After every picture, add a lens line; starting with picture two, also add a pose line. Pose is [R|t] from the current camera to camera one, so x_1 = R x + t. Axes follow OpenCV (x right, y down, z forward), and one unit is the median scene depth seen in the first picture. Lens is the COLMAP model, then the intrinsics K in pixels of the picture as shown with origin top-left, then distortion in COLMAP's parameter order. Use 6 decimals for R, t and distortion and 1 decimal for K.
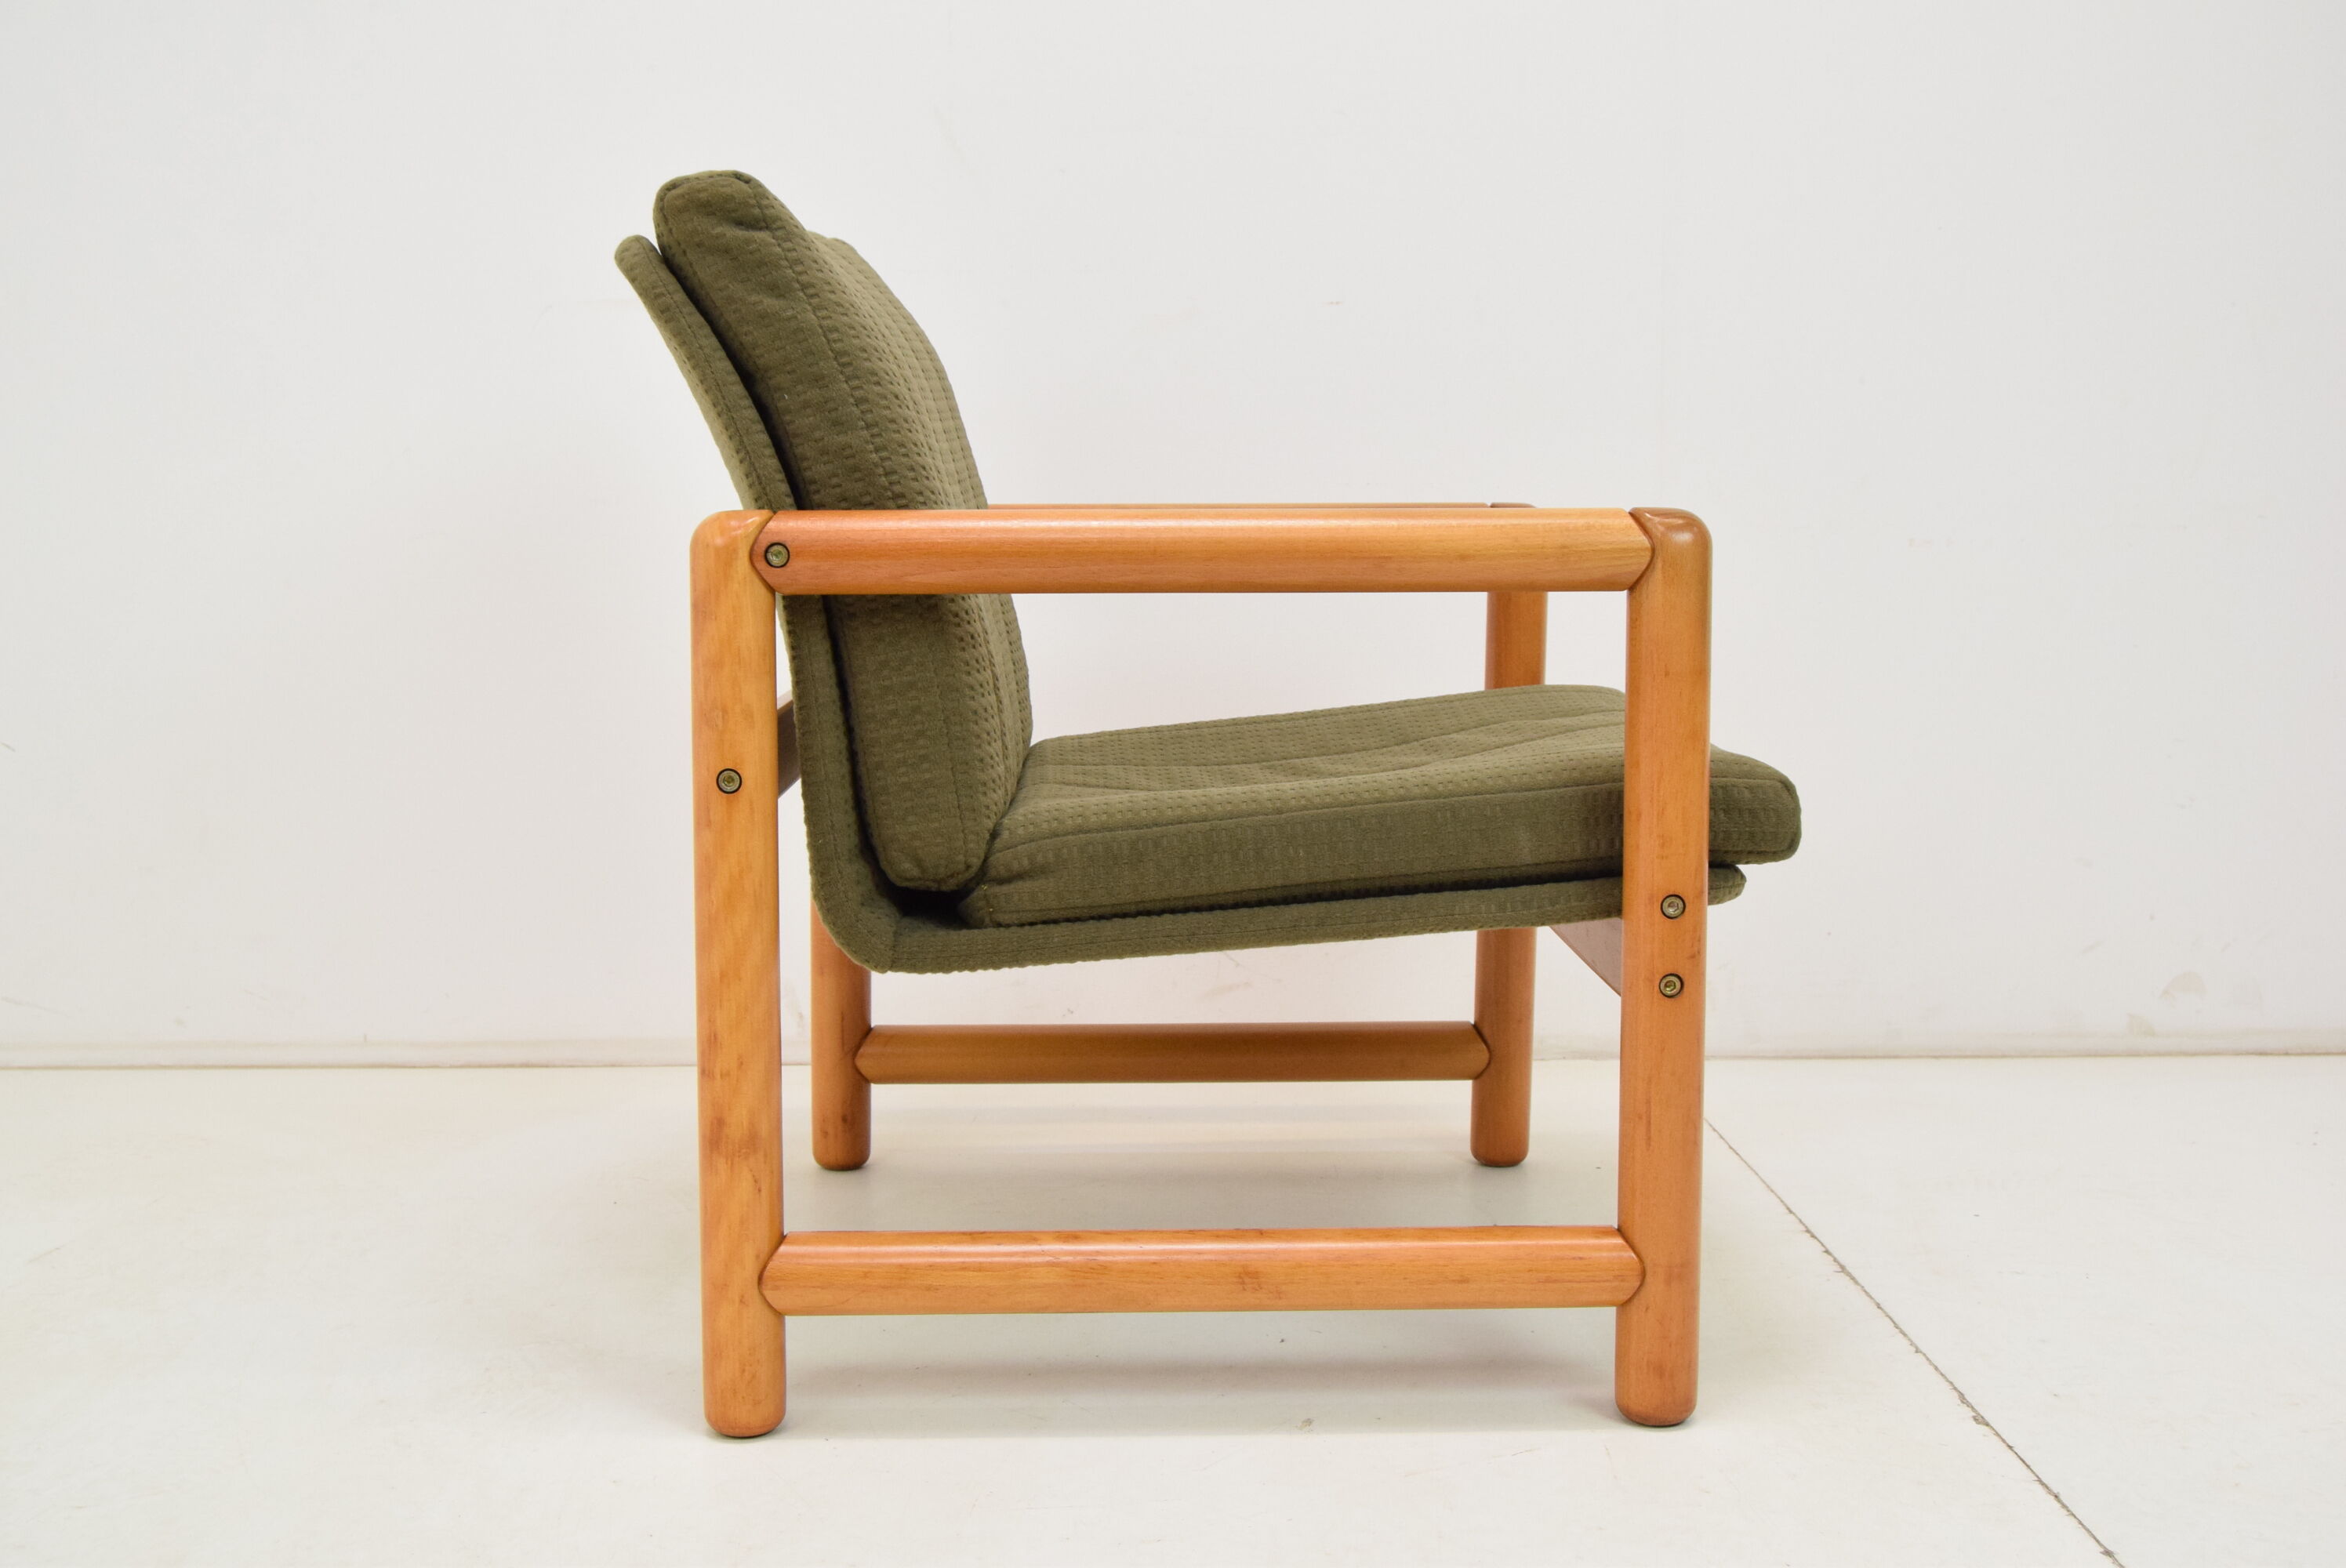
lens RADIAL K [[2580.0, 0, 1192.3], [0, 2580.0, 793.1], [0, 0, 1]] dist [-0.057974, 0.000000]
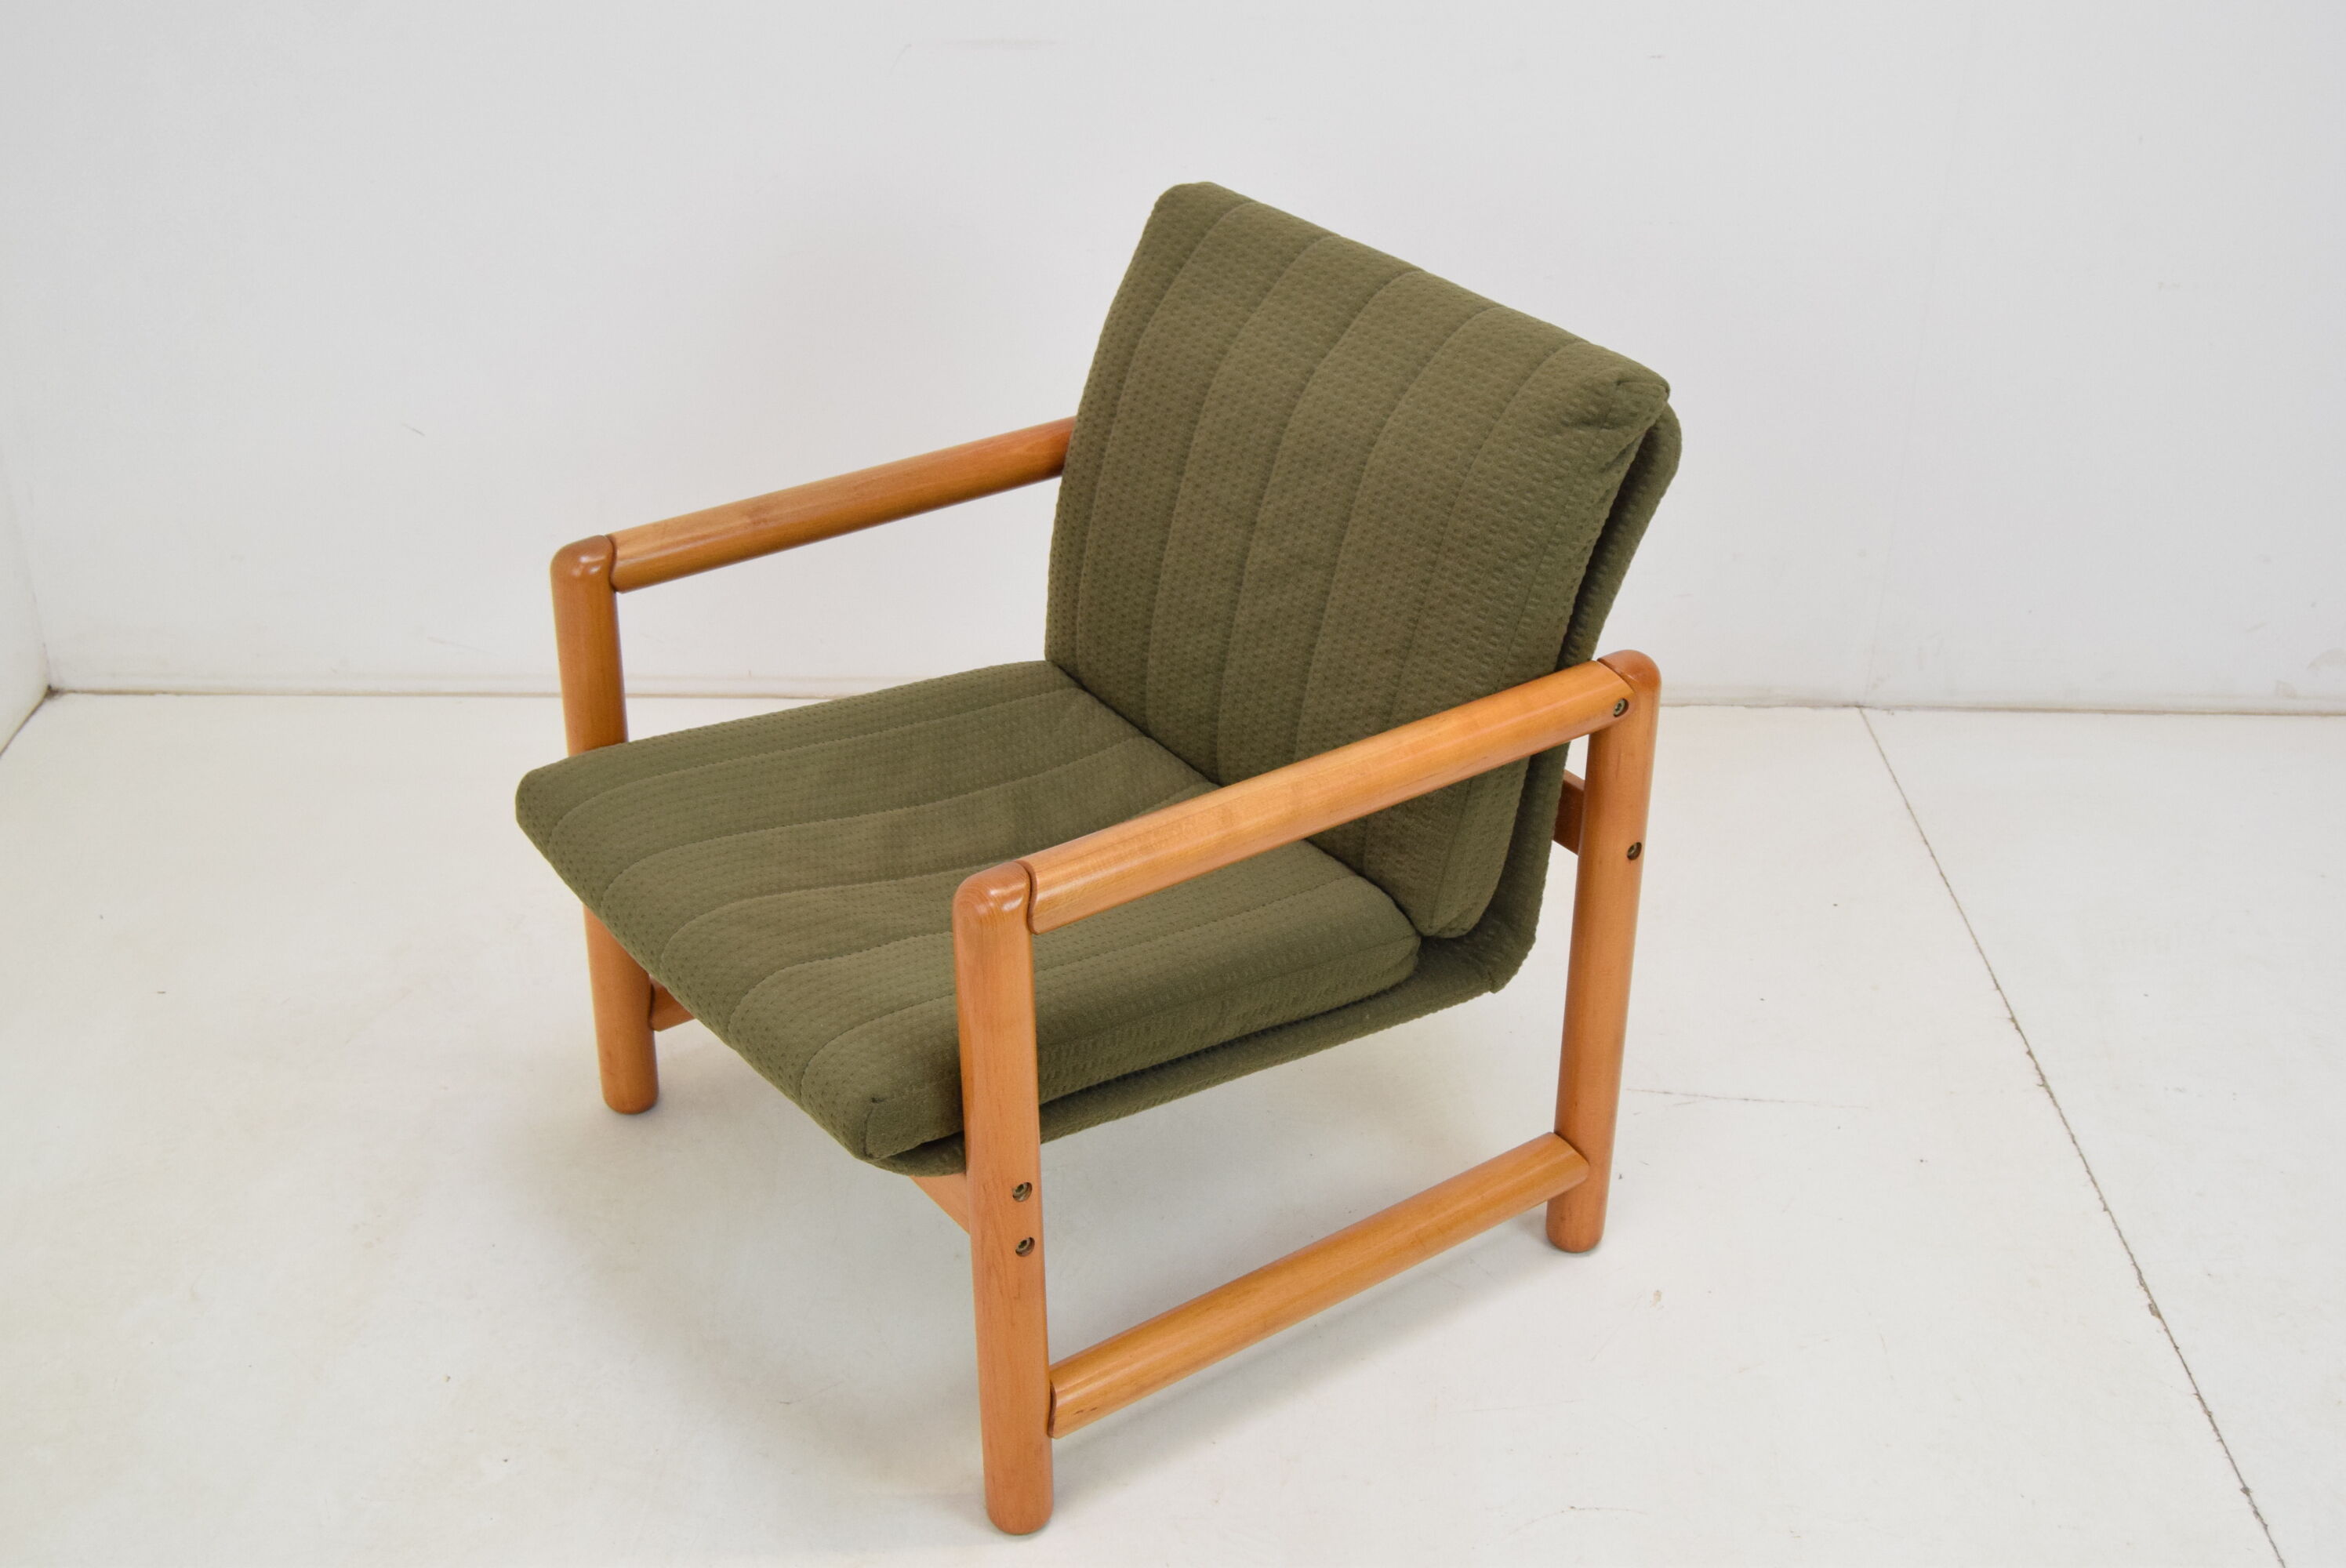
lens RADIAL K [[2599.4, 0, 1203.0], [0, 2599.4, 778.2], [0, 0, 1]] dist [-0.050136, 0.000000]
pose [[0.999657, 0.024028, 0.010388, -0.211115], [-0.026178, 0.916425, 0.399349, -0.532239], [0.000075, -0.399484, 0.916740, -0.133490]]
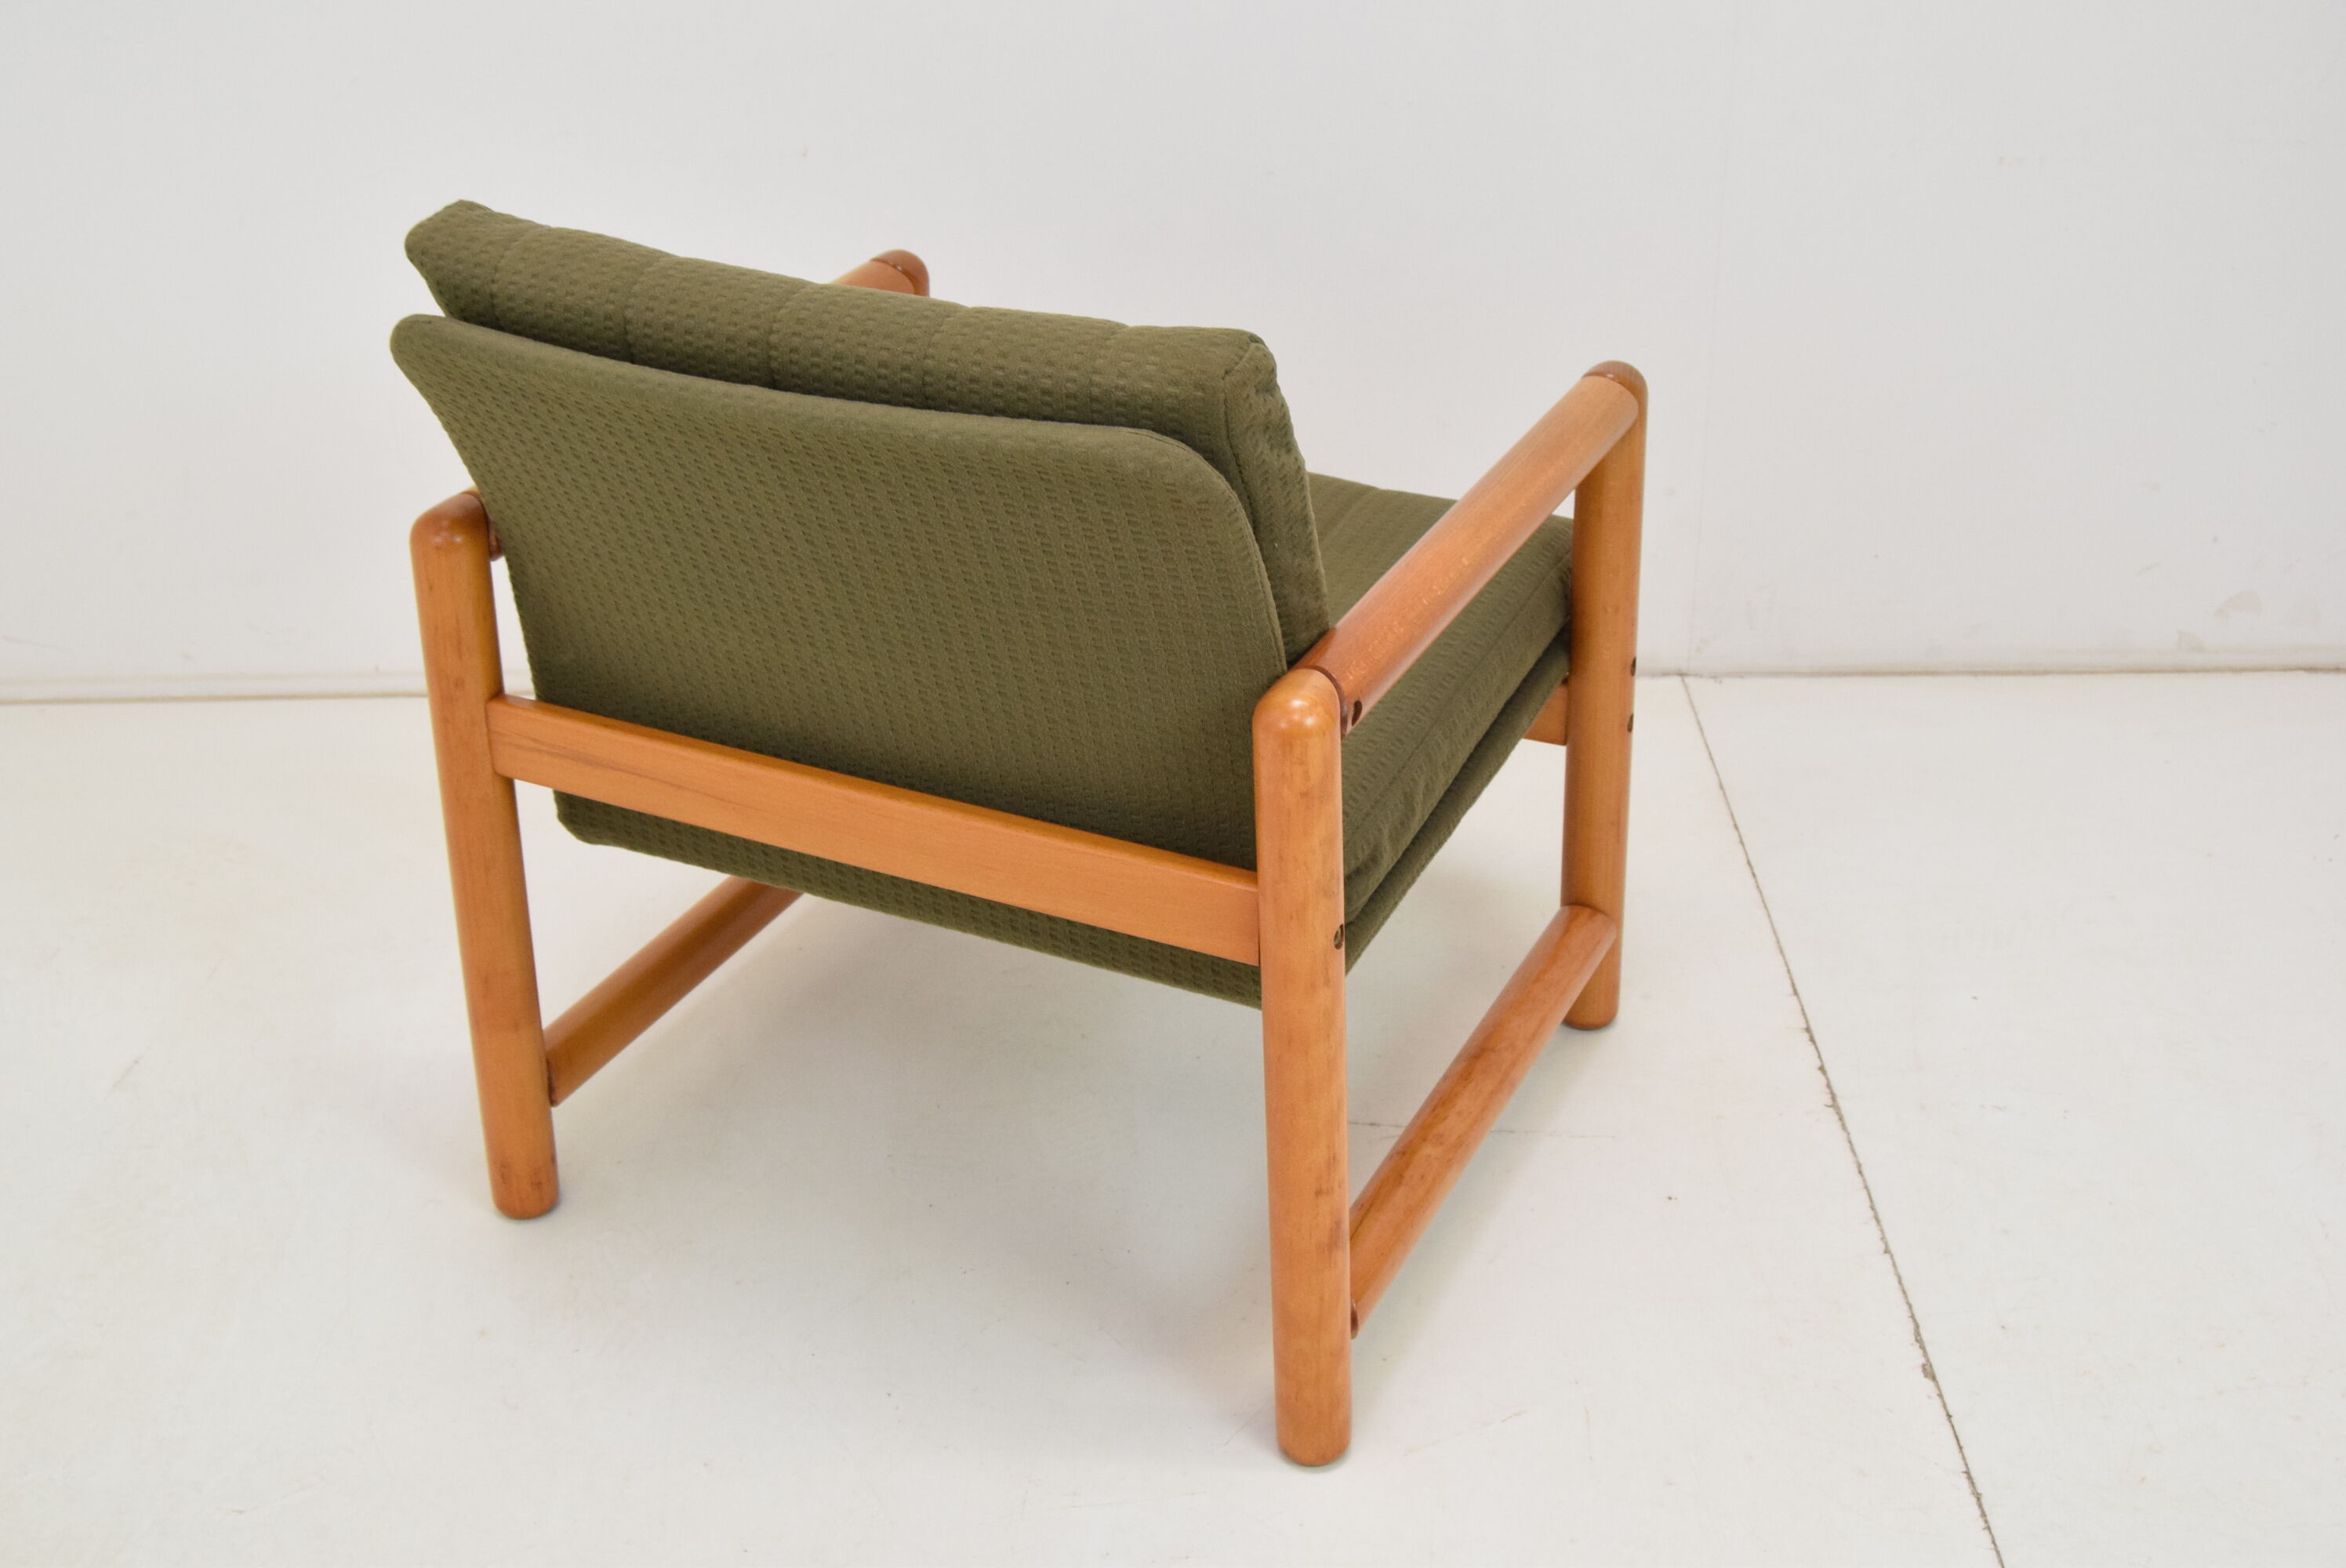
lens RADIAL K [[2872.1, 0, 1194.7], [0, 2872.1, 784.5], [0, 0, 1]] dist [-0.047227, 0.000000]
pose [[0.999961, -0.000674, -0.008851, 0.001657], [0.004012, 0.923794, 0.382868, -0.455244], [0.007919, -0.382888, 0.923761, -0.047424]]
